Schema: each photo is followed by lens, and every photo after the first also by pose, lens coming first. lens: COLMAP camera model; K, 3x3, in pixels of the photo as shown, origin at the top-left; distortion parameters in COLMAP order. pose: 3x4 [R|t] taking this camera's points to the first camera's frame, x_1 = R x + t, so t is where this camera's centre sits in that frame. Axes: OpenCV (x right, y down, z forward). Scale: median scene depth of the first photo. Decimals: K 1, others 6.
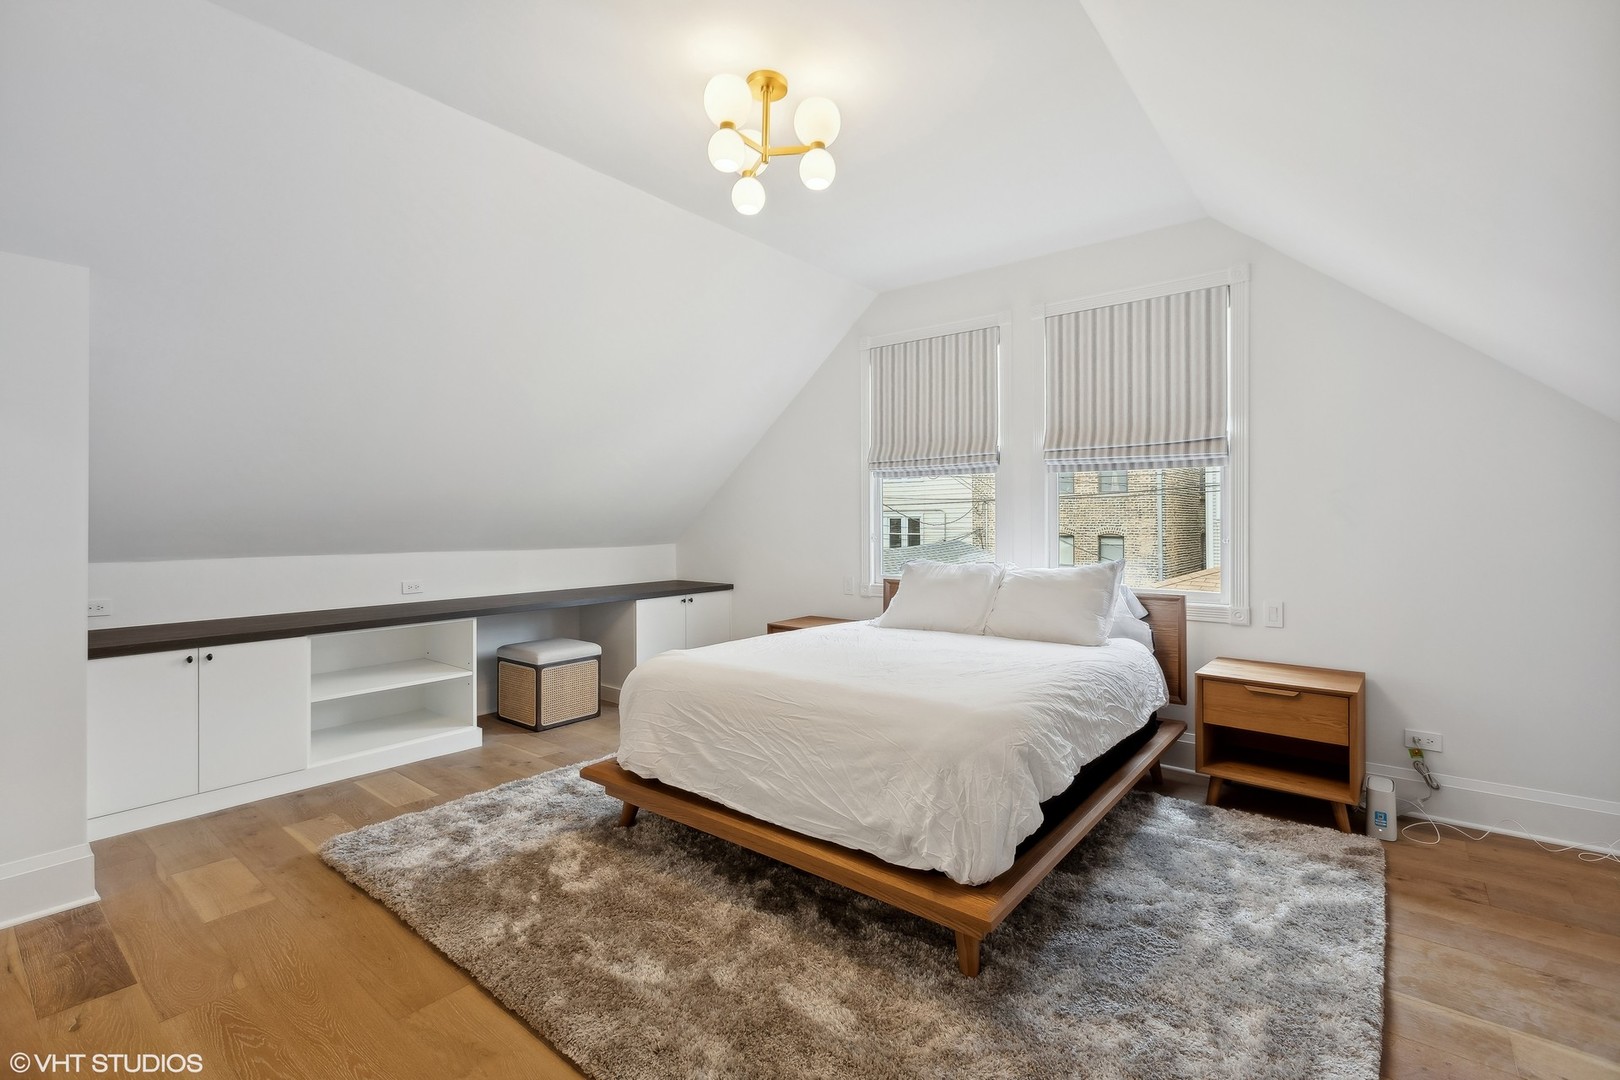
lens RADIAL K [[725.6, 0, 779.3], [0, 725.6, 513.0], [0, 0, 1]] dist [0.001527, -0.001516]
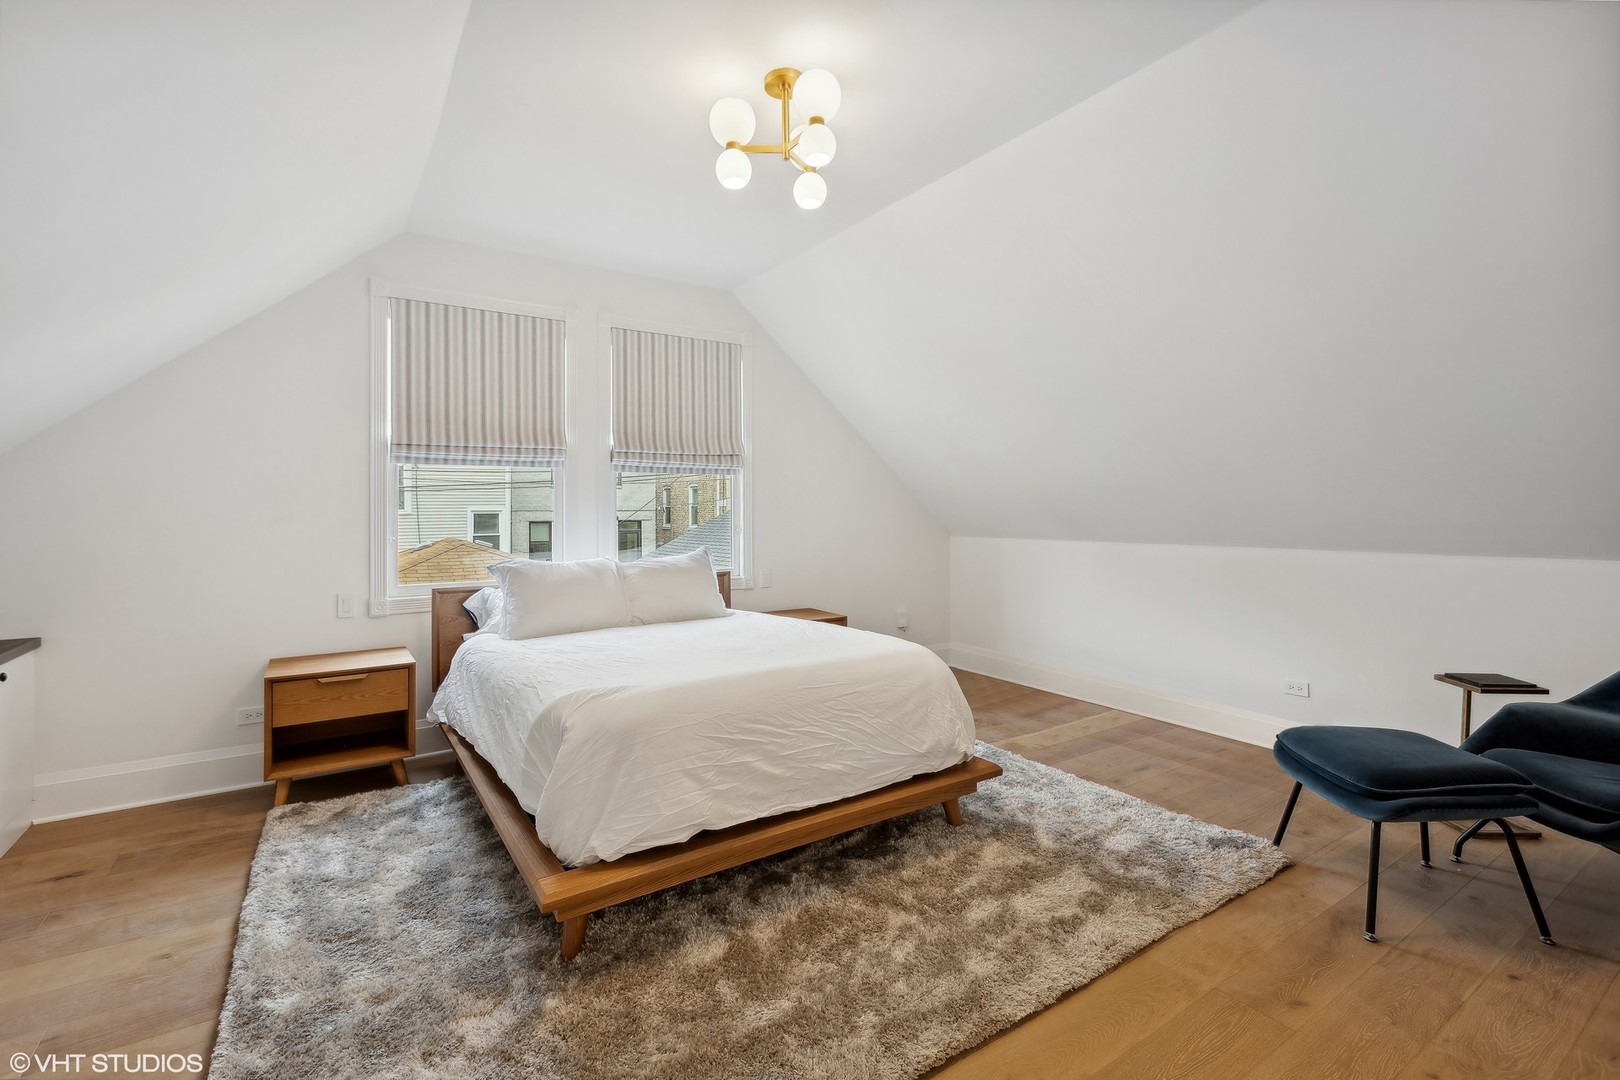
lens RADIAL K [[725.6, 0, 779.0], [0, 725.6, 512.9], [0, 0, 1]] dist [0.001527, -0.001516]
pose [[0.309153, -0.007656, 0.950982, -0.622839], [-0.001040, 0.999964, 0.008388, -0.001567], [-0.951012, -0.003582, 0.309134, 0.448938]]
